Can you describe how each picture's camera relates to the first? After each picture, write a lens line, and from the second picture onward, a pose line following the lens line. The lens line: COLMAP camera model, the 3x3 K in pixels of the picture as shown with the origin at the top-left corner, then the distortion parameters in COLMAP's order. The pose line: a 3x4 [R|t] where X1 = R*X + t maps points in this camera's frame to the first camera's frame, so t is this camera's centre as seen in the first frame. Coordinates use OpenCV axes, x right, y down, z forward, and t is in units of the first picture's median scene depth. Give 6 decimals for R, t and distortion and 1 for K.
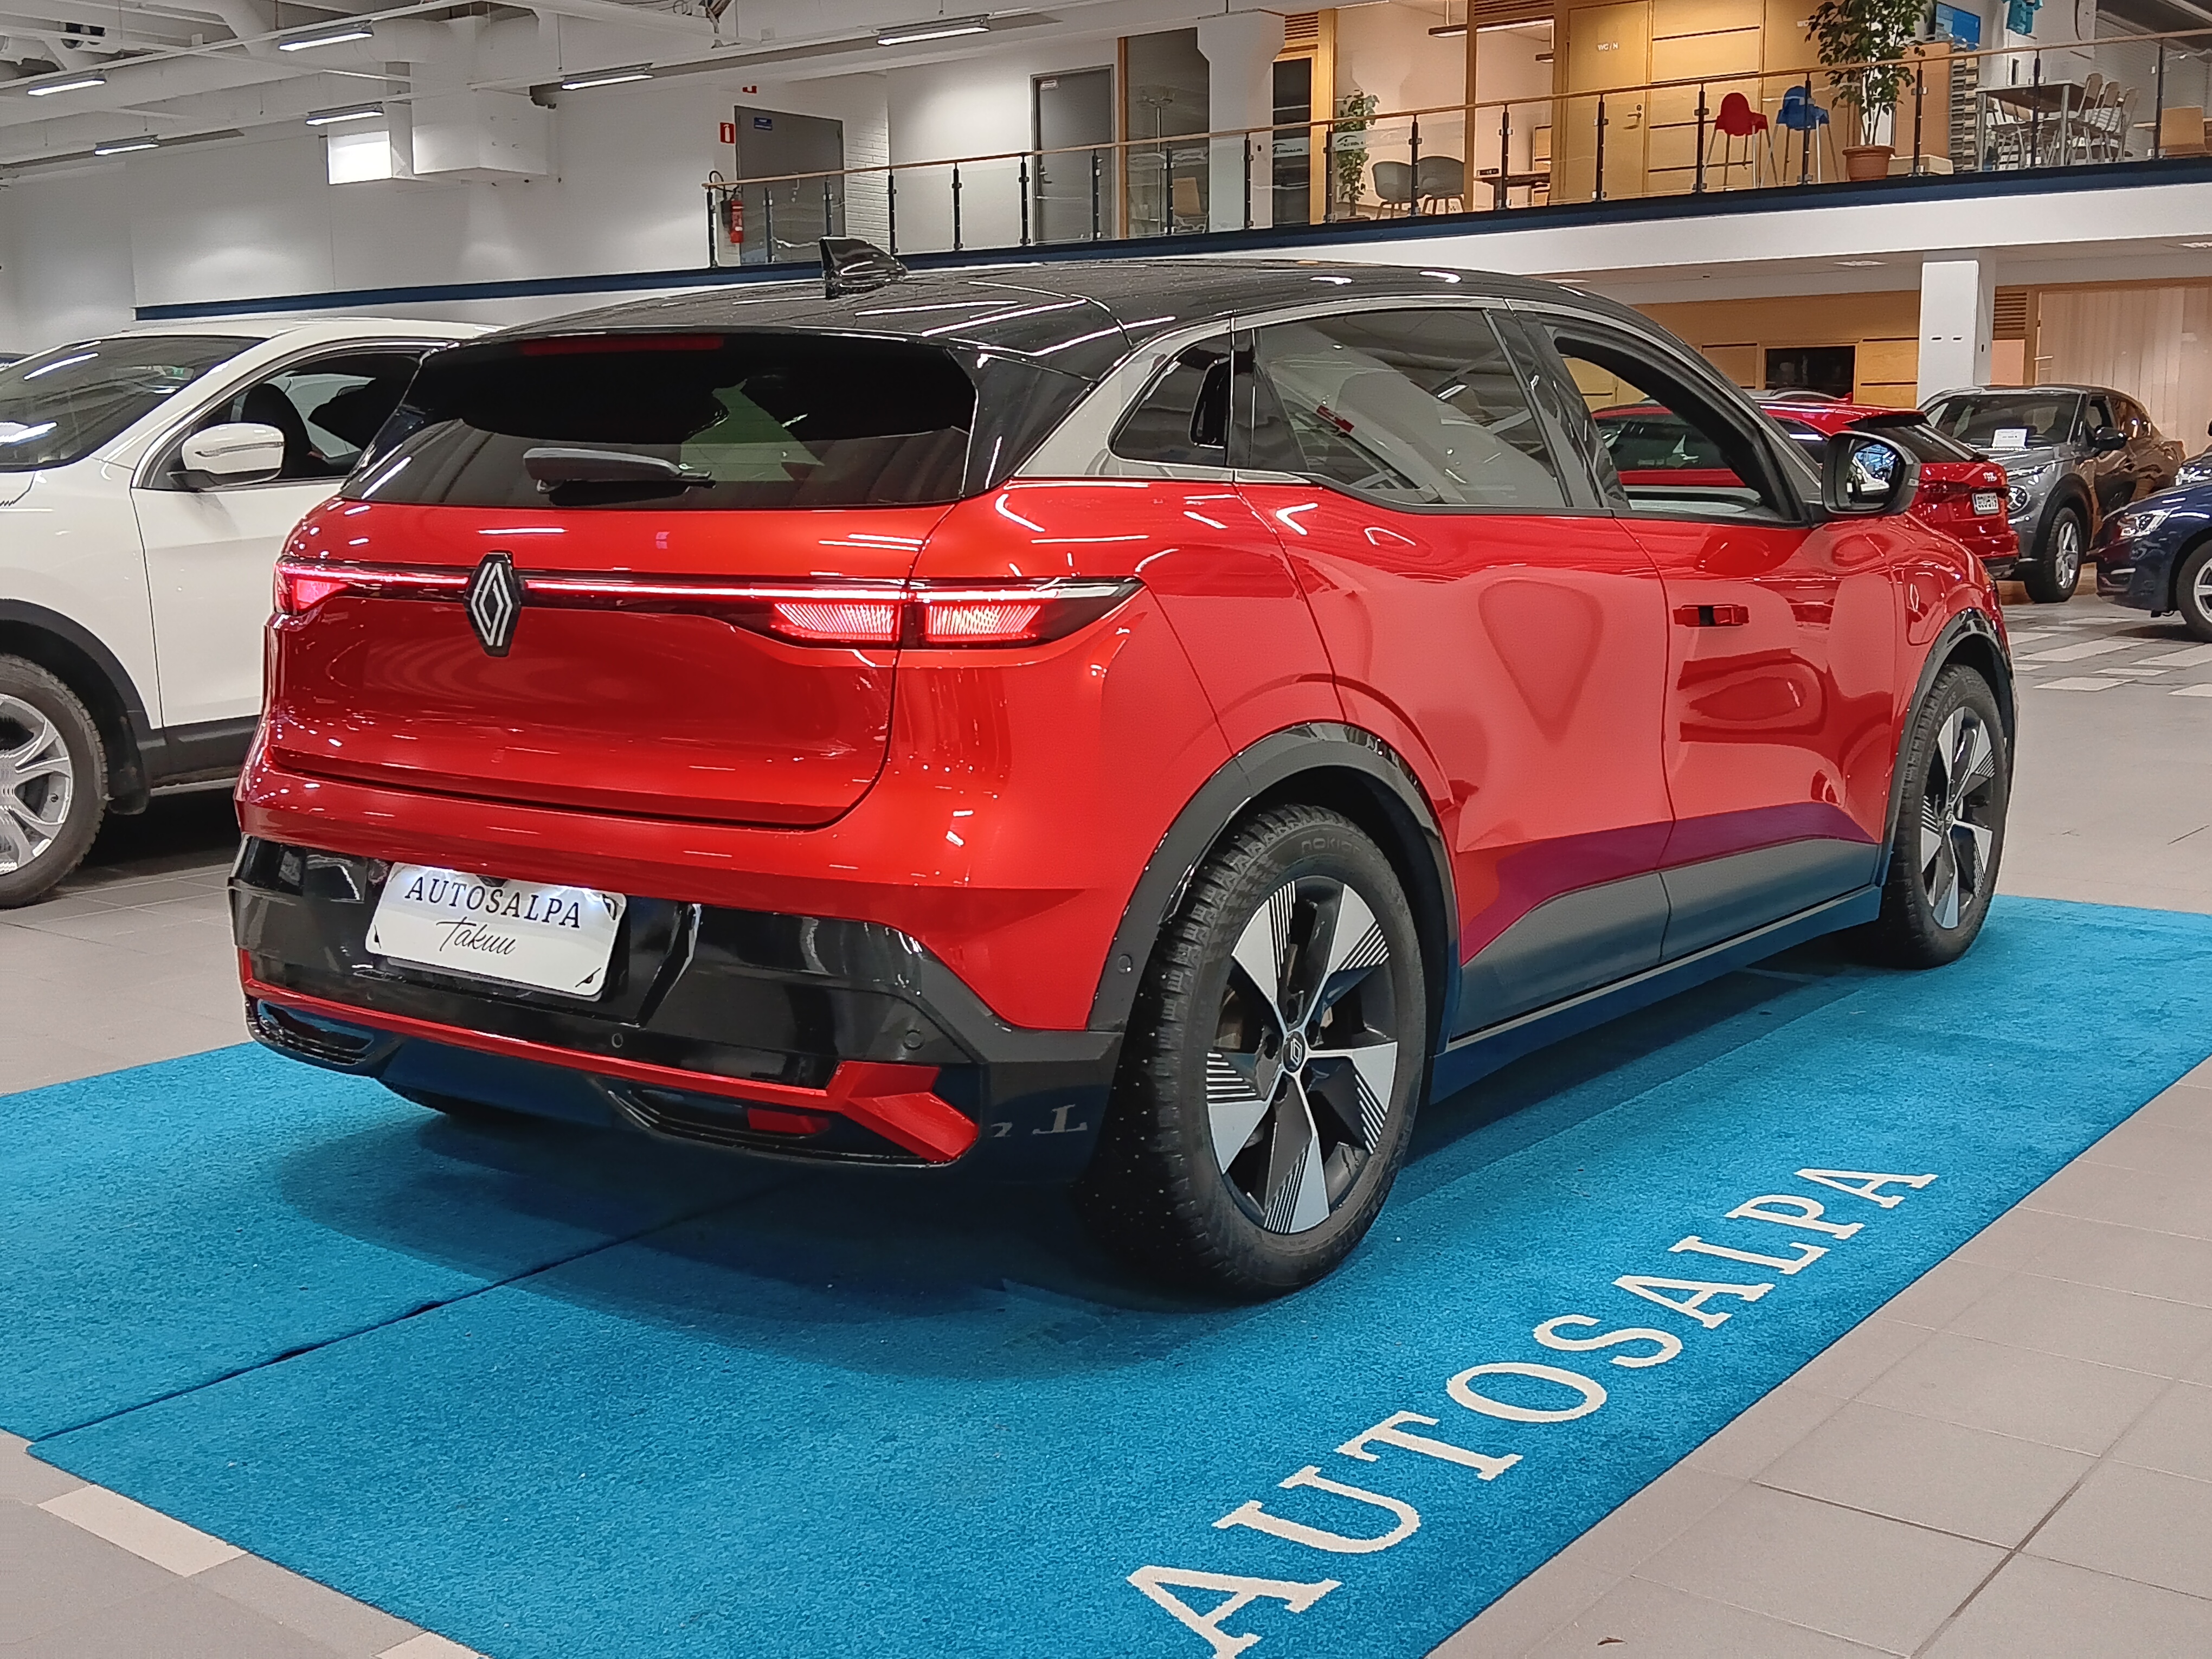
lens RADIAL K [[2688.4, 0, 1106.0], [0, 2688.4, 829.5], [0, 0, 1]] dist [0.053905, 0.014138]
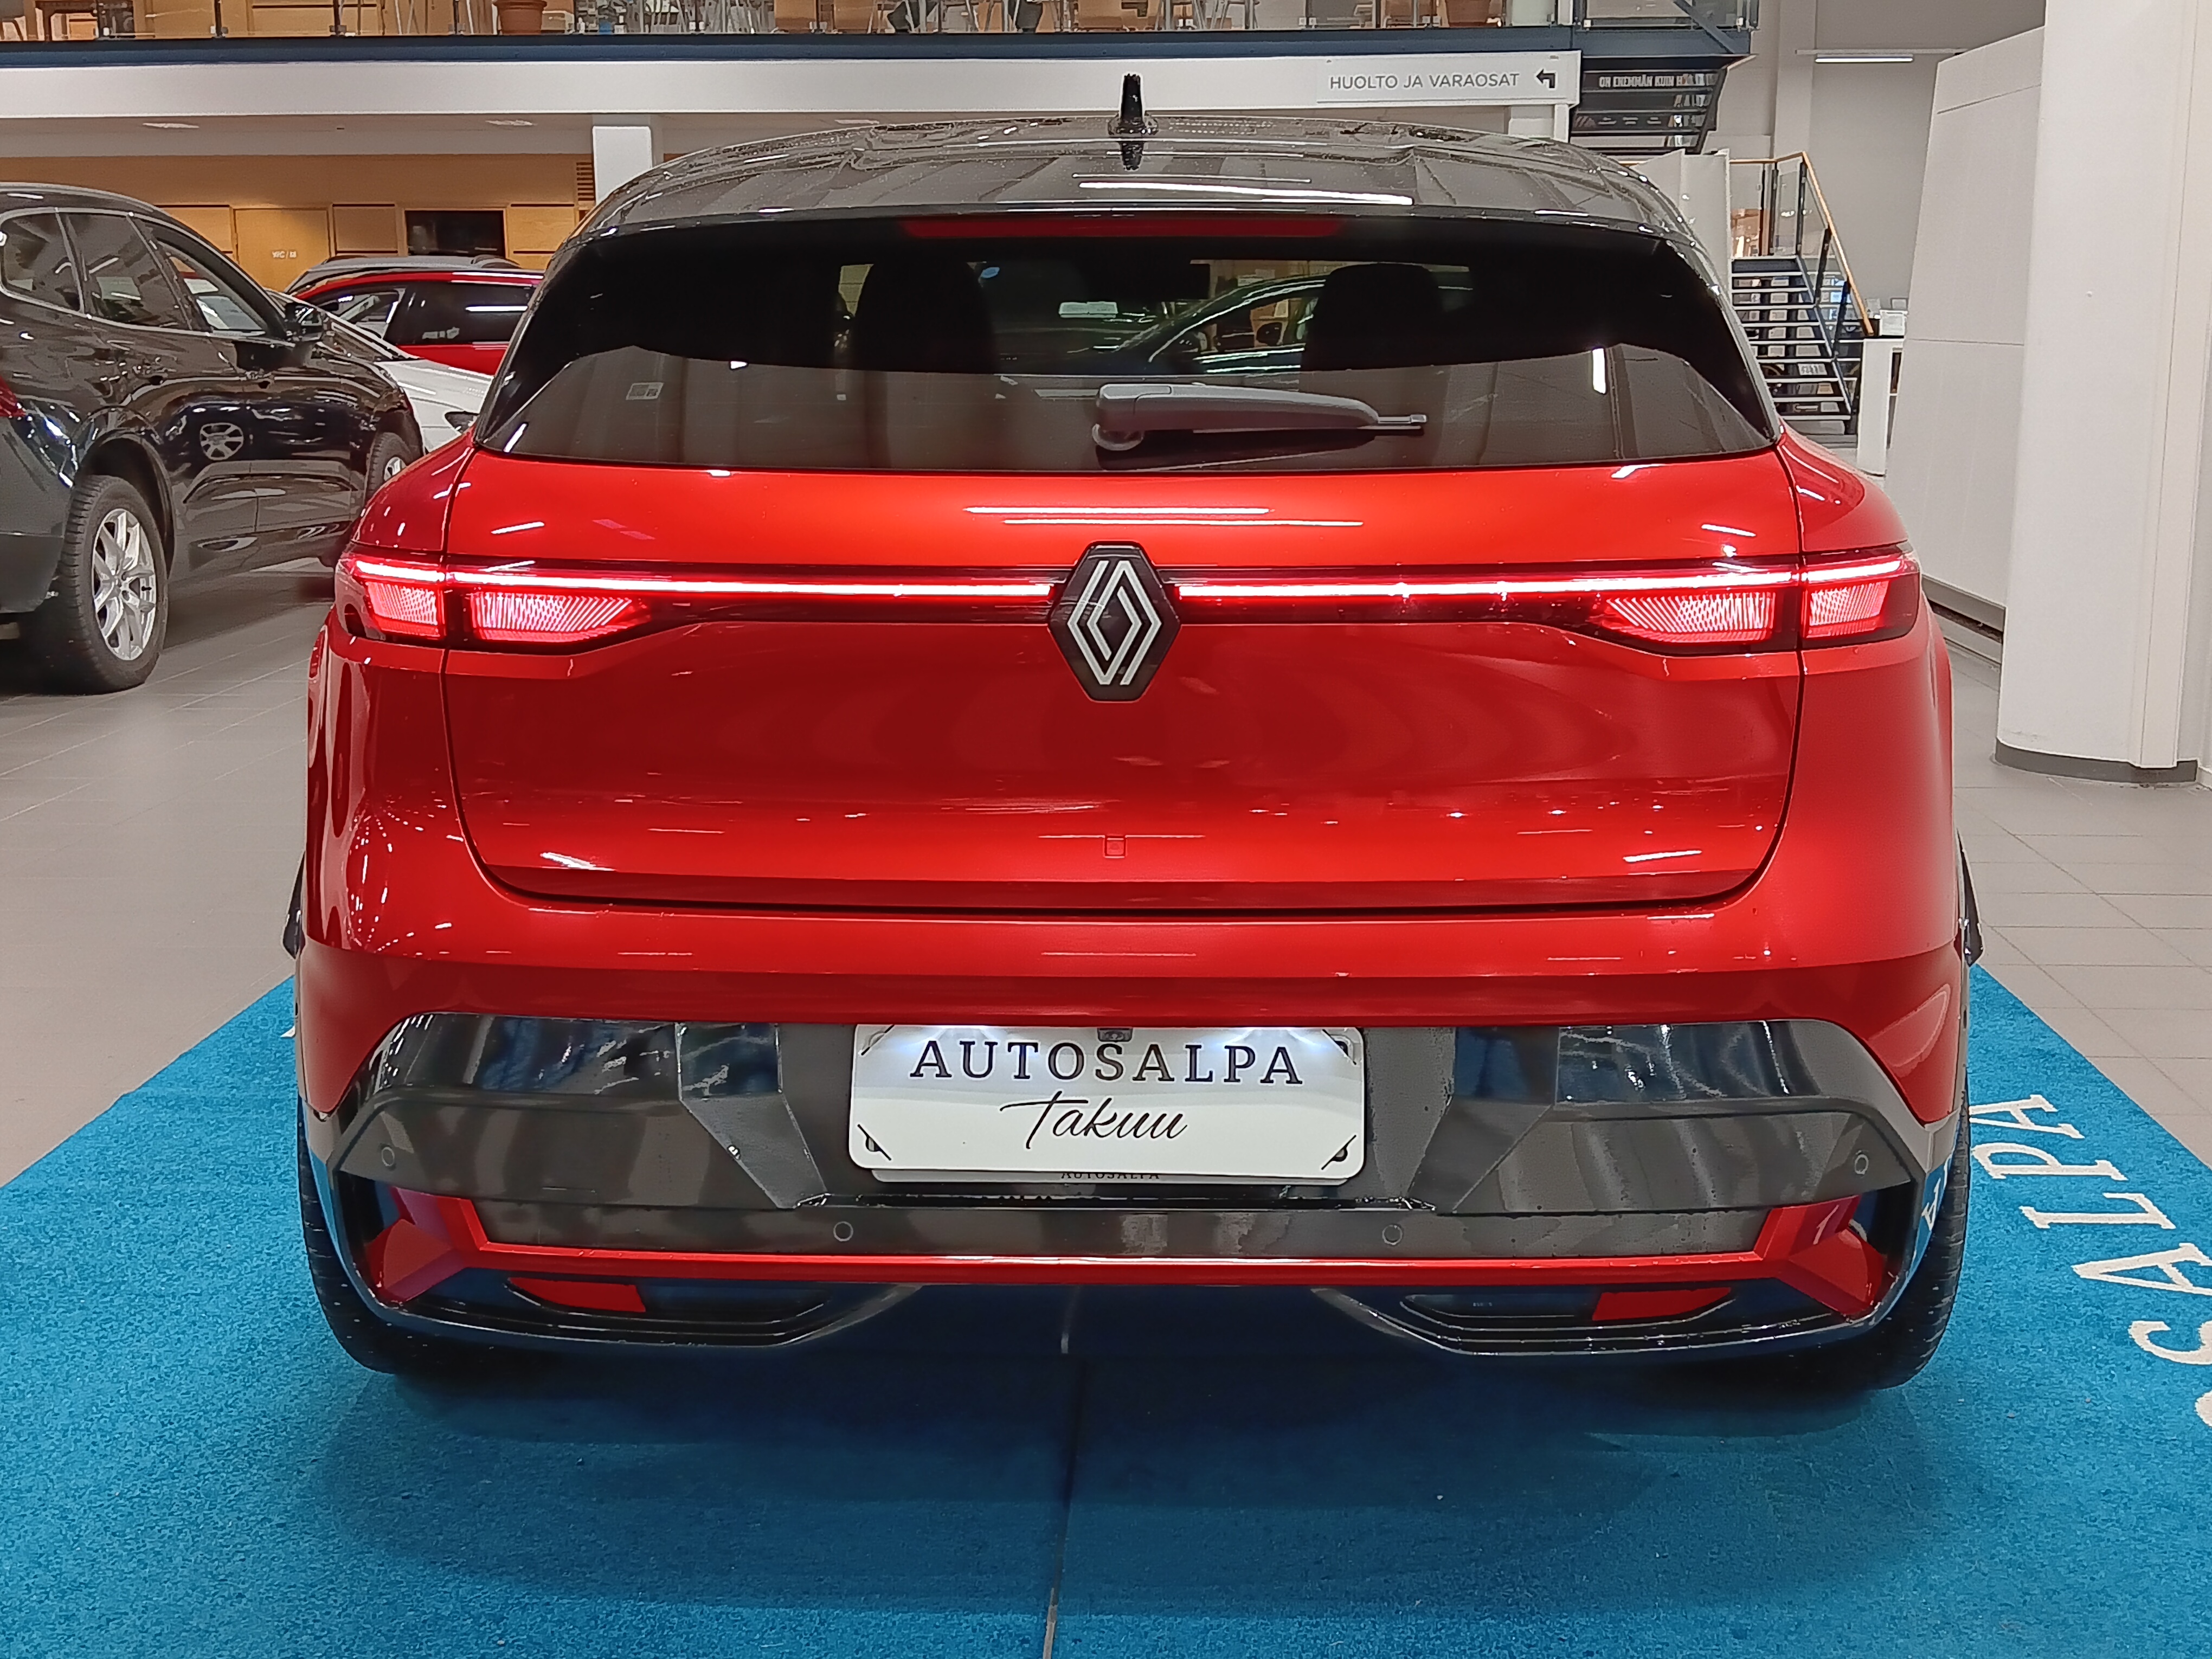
lens RADIAL K [[2625.9, 0, 1103.3], [0, 2625.9, 887.1], [0, 0, 1]] dist [0.346263, -1.237437]
pose [[0.796317, -0.122757, 0.592292, -0.614312], [0.079302, 0.991926, 0.098965, -0.082483], [-0.599659, -0.031838, 0.799622, 0.476121]]
